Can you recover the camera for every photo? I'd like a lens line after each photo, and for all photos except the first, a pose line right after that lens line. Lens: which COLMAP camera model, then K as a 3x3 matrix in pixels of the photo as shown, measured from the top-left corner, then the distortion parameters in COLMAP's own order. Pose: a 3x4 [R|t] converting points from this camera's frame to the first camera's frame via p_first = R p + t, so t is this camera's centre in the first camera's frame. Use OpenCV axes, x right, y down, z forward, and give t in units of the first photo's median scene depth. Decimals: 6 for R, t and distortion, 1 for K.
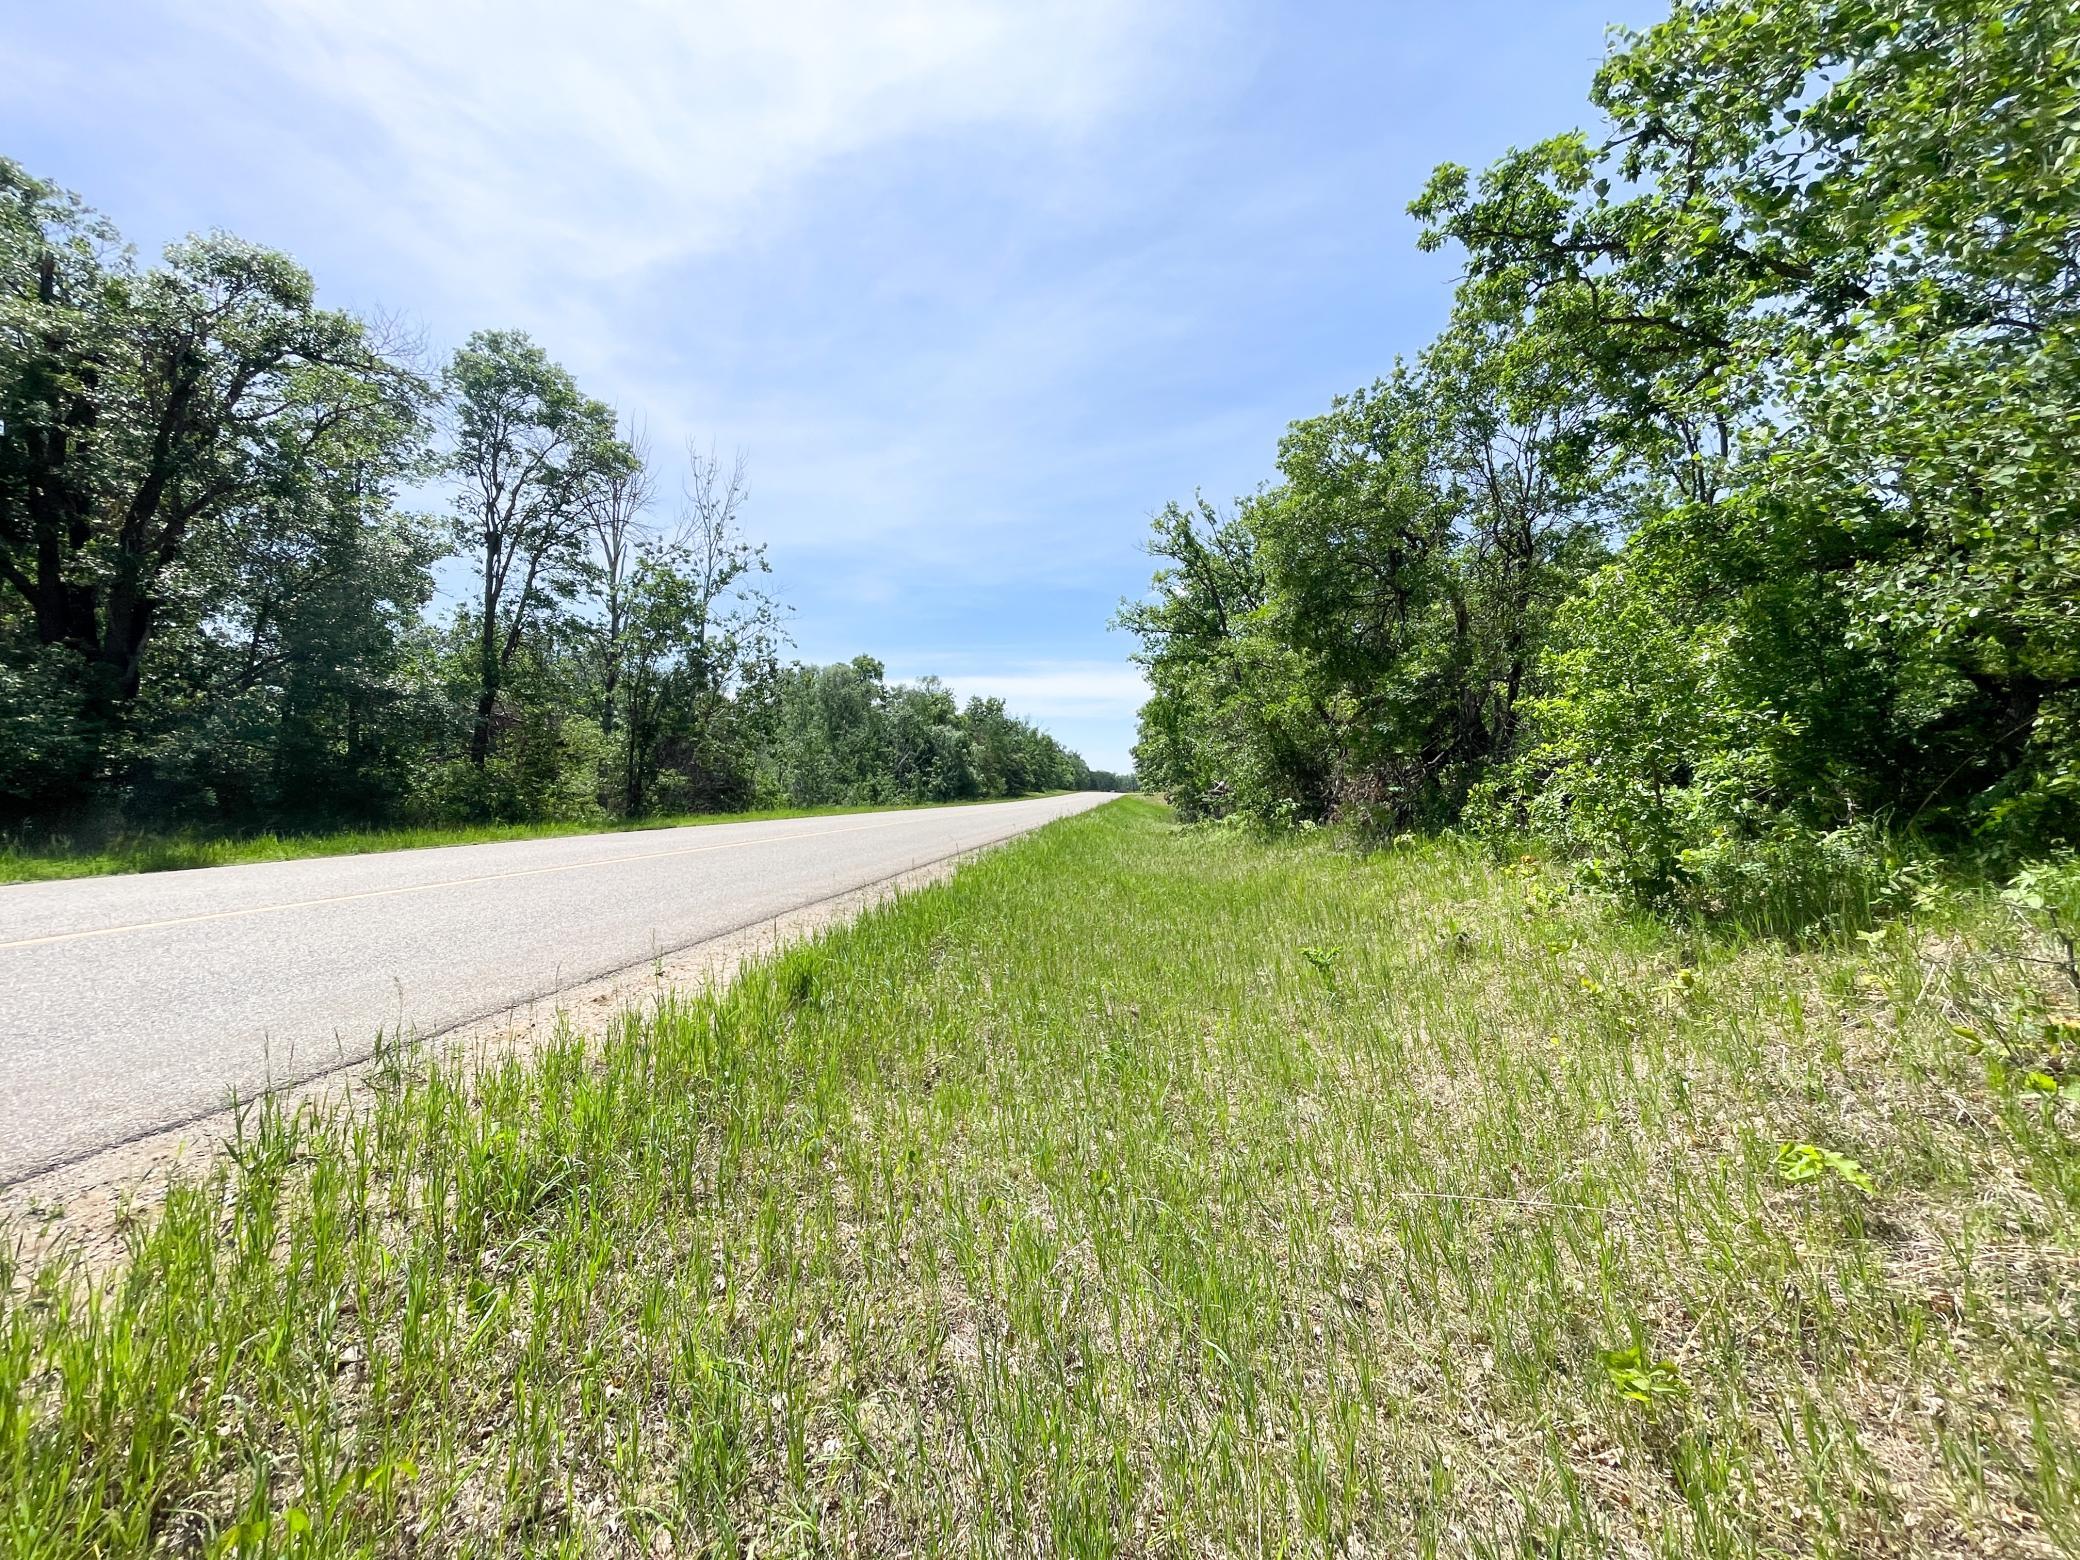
lens RADIAL K [[834.7, 0, 1045.2], [0, 834.7, 788.5], [0, 0, 1]] dist [-0.000760, -0.000162]
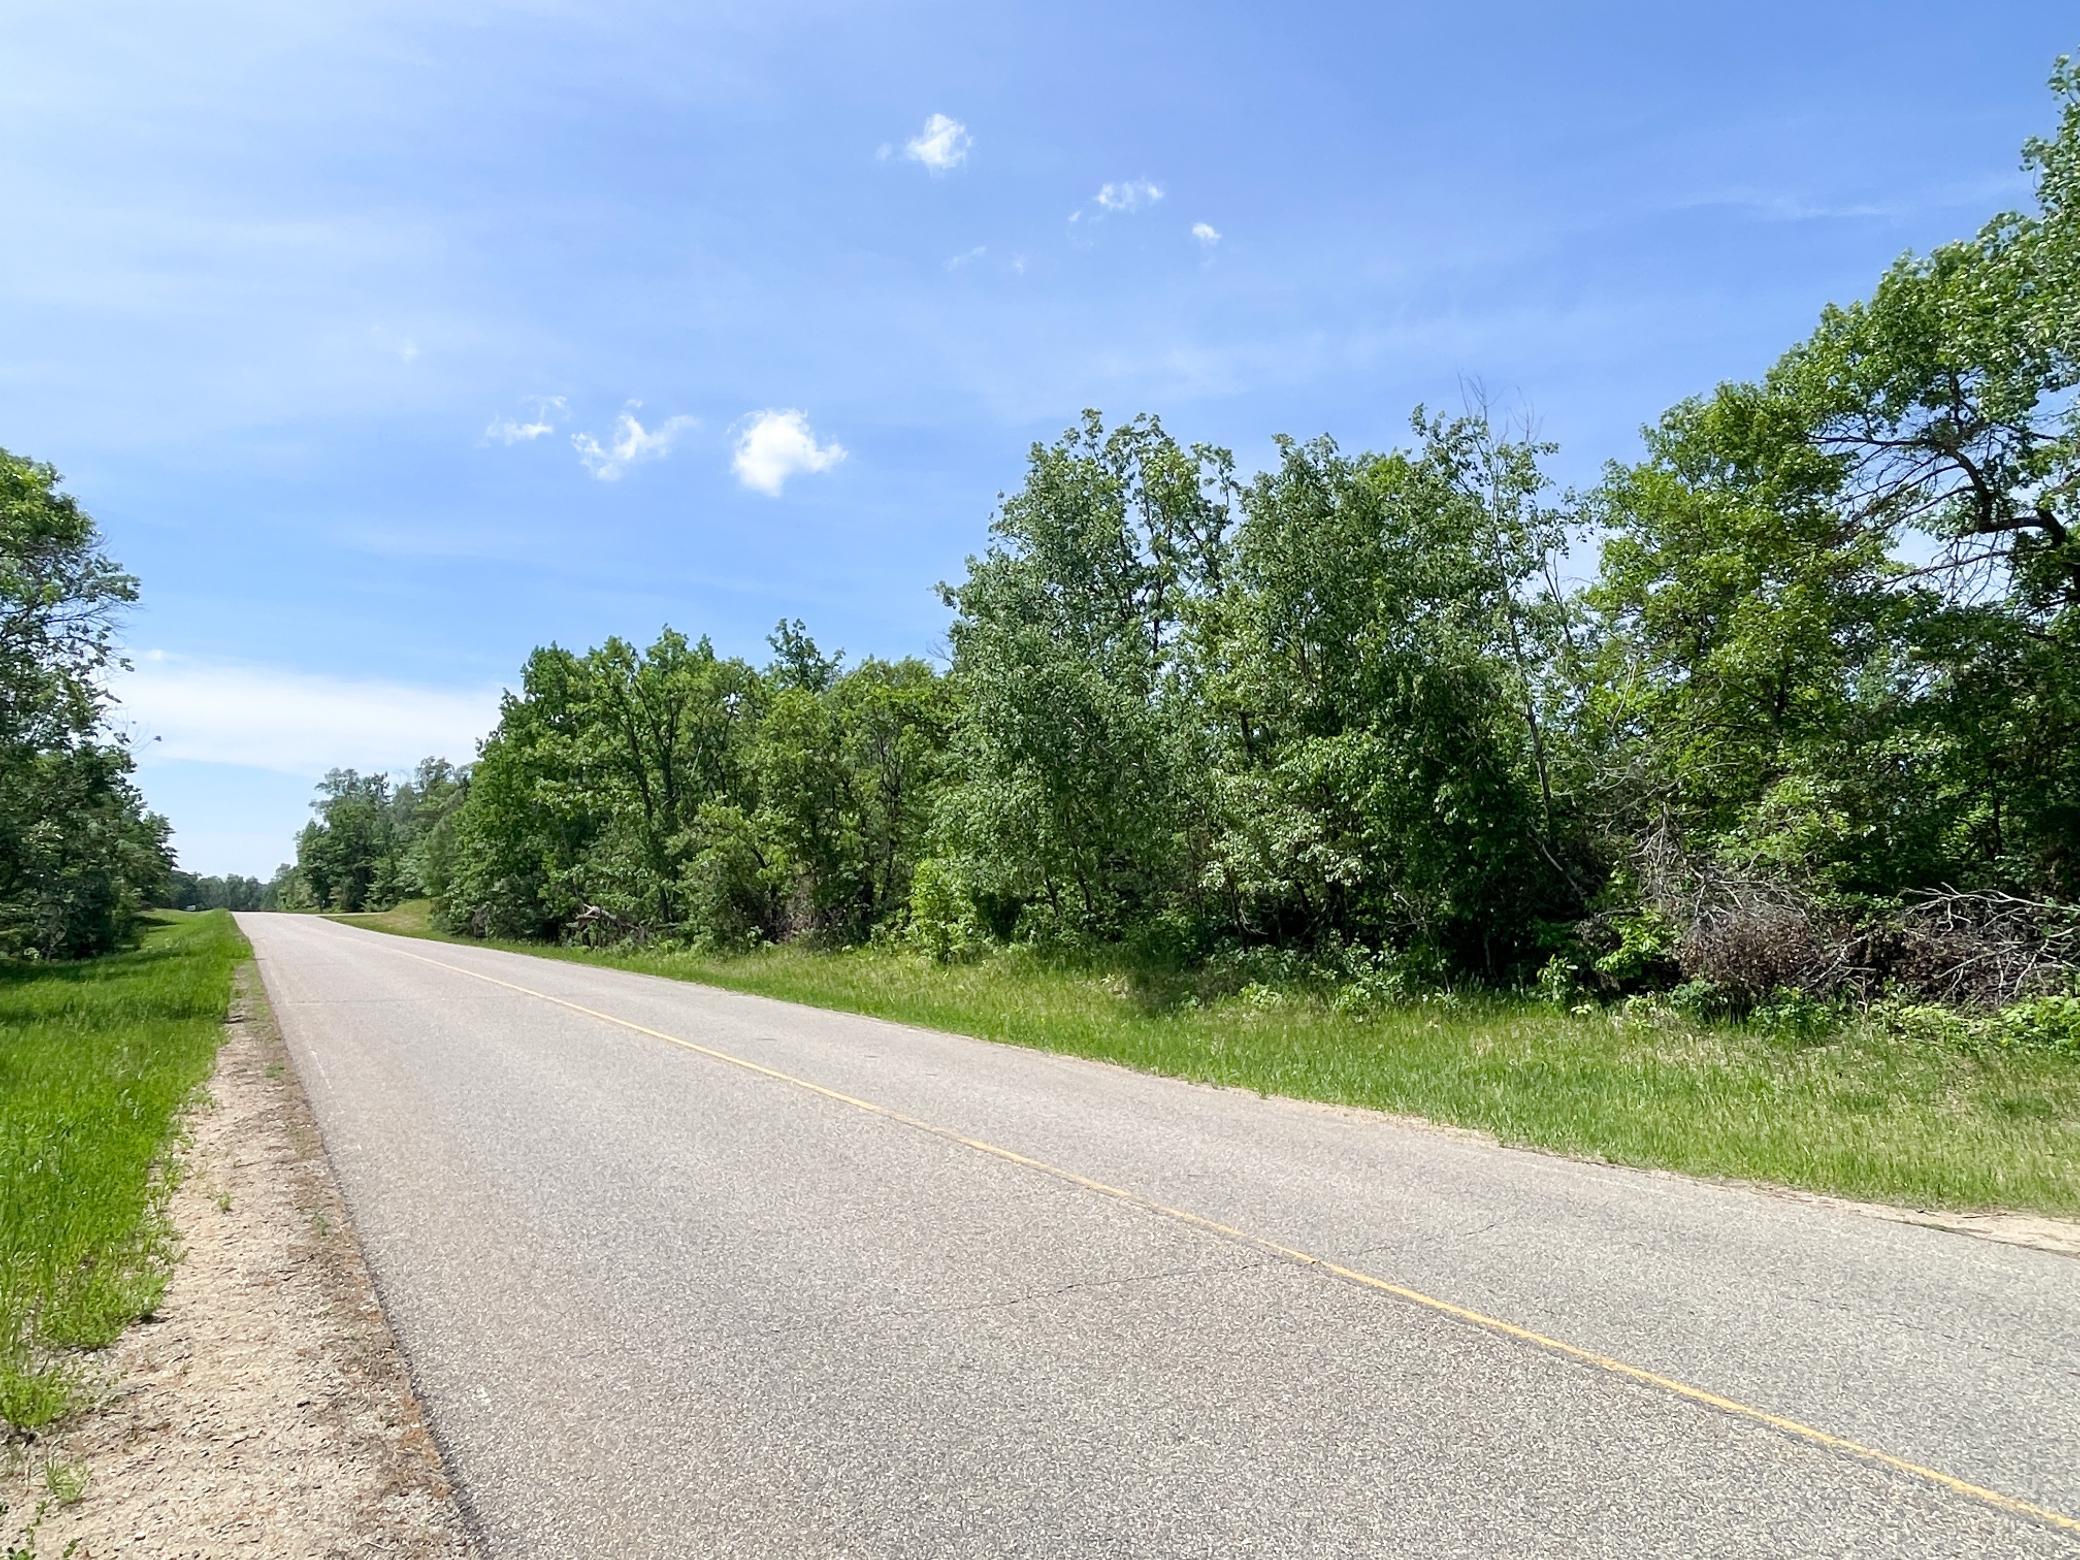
lens RADIAL K [[1664.3, 0, 1040.0], [0, 1664.3, 780.0], [0, 0, 1]] dist [-0.002593, -0.001745]
pose [[0.801037, 0.054934, 0.596088, -0.910764], [-0.011422, 0.997002, -0.076532, -0.022882], [-0.598505, 0.054496, 0.799263, -1.410387]]
